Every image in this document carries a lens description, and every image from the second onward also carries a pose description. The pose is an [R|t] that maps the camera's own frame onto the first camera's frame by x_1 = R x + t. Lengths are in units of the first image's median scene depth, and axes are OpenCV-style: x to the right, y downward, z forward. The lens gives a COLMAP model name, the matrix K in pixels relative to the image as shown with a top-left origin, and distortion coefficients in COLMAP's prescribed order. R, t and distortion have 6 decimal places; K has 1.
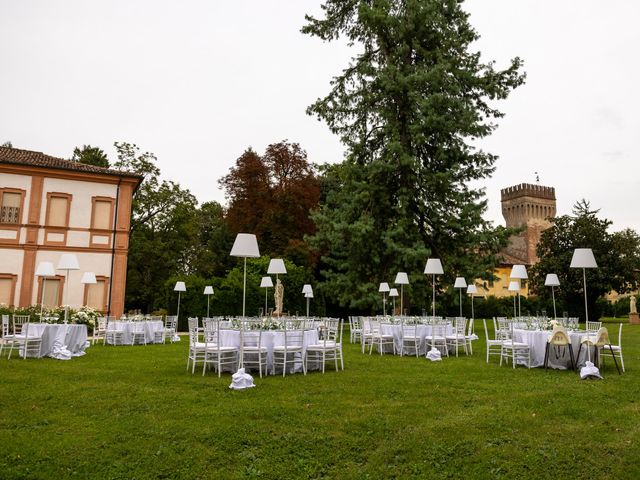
lens RADIAL K [[509.9, 0, 334.0], [0, 509.9, 232.2], [0, 0, 1]] dist [-0.005161, 0.024431]
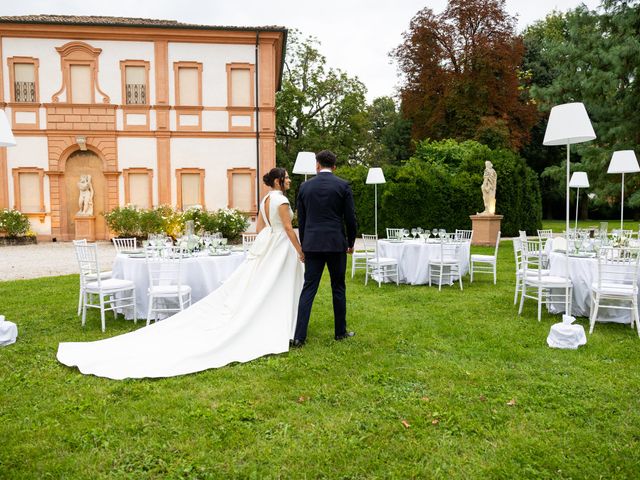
lens RADIAL K [[562.7, 0, 322.9], [0, 562.7, 242.0], [0, 0, 1]] dist [-0.032238, 0.001985]
pose [[0.940915, 0.014867, -0.338316, -0.051051], [0.056686, 0.978026, 0.200630, 0.031154], [0.333865, -0.207954, 0.919396, 0.222864]]
